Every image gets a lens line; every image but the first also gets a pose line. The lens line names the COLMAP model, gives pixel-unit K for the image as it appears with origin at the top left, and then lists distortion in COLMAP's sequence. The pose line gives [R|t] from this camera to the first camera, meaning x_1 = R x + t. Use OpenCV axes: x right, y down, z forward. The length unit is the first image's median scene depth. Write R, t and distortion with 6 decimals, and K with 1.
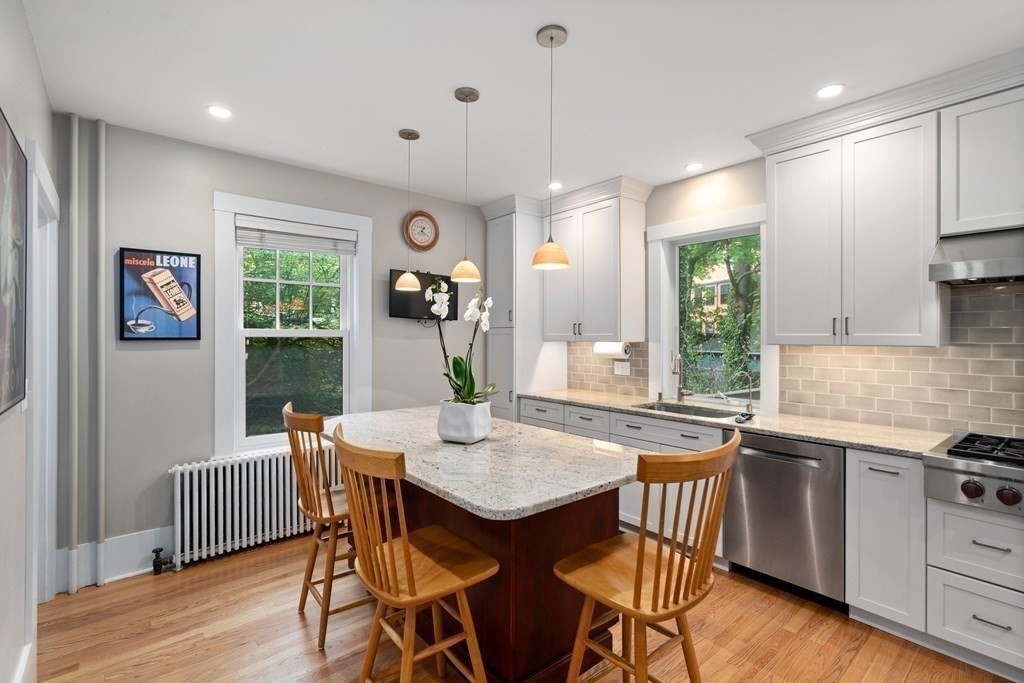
lens RADIAL K [[472.3, 0, 515.2], [0, 472.3, 333.3], [0, 0, 1]] dist [0.000550, 0.000568]
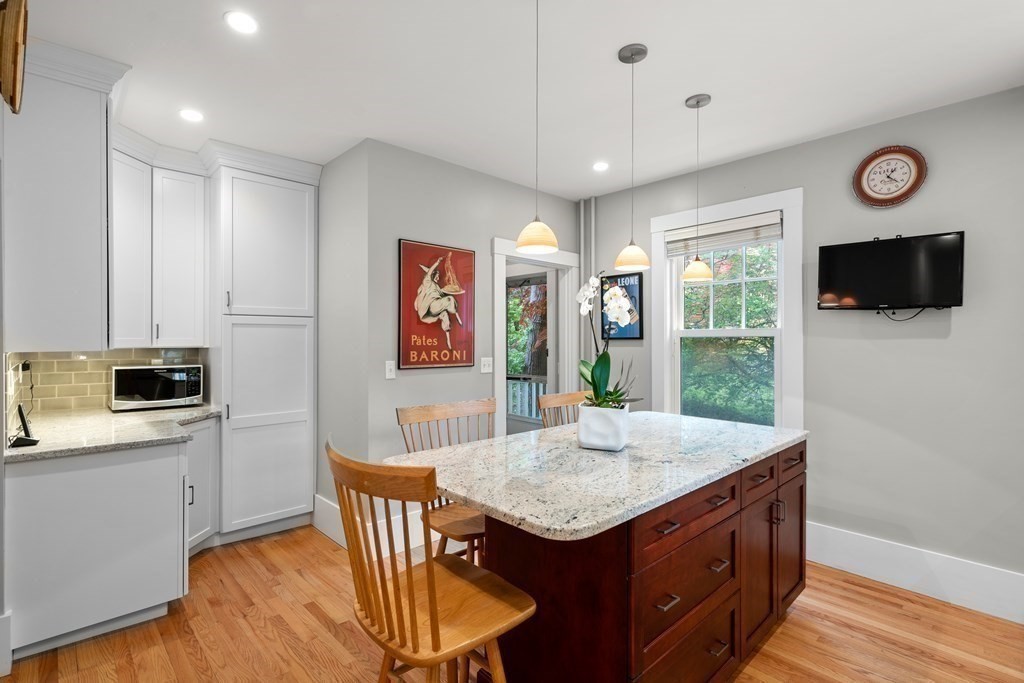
lens RADIAL K [[472.3, 0, 508.9], [0, 472.3, 344.3], [0, 0, 1]] dist [0.000550, 0.000568]
pose [[0.048065, 0.005920, -0.998827, 0.599391], [0.005138, 0.999968, 0.006174, 0.017897], [0.998831, -0.005428, 0.048033, 0.586061]]
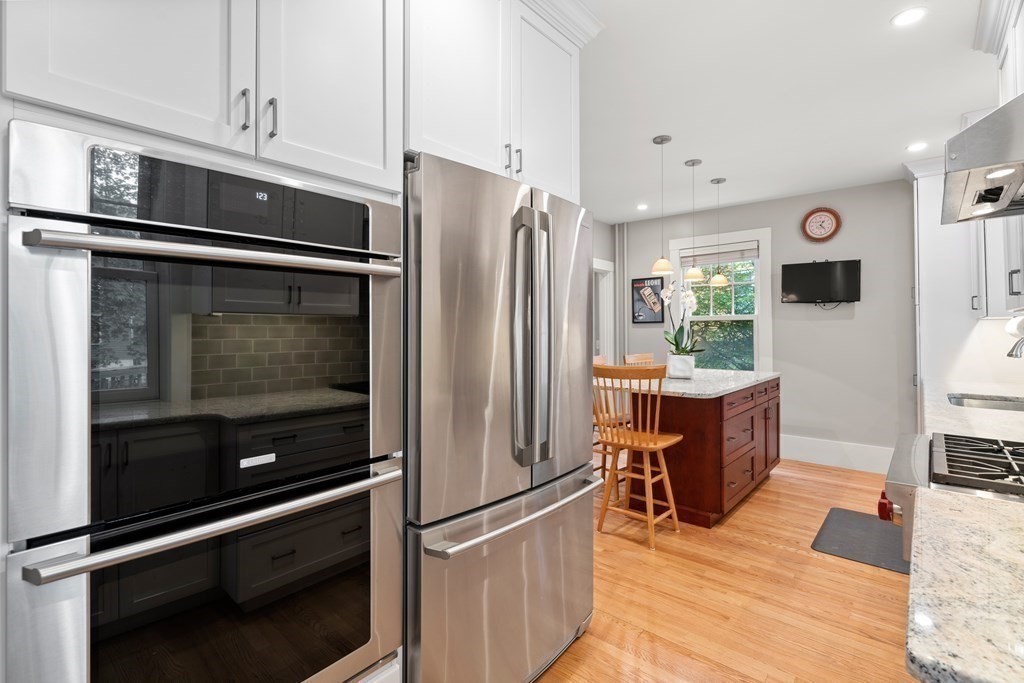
lens RADIAL K [[472.3, 0, 512.1], [0, 472.3, 330.3], [0, 0, 1]] dist [0.000550, 0.000568]
pose [[0.158951, -0.004894, -0.987274, 1.088578], [0.008895, 0.999954, -0.003525, 0.046197], [0.987246, -0.008221, 0.158987, 0.116440]]
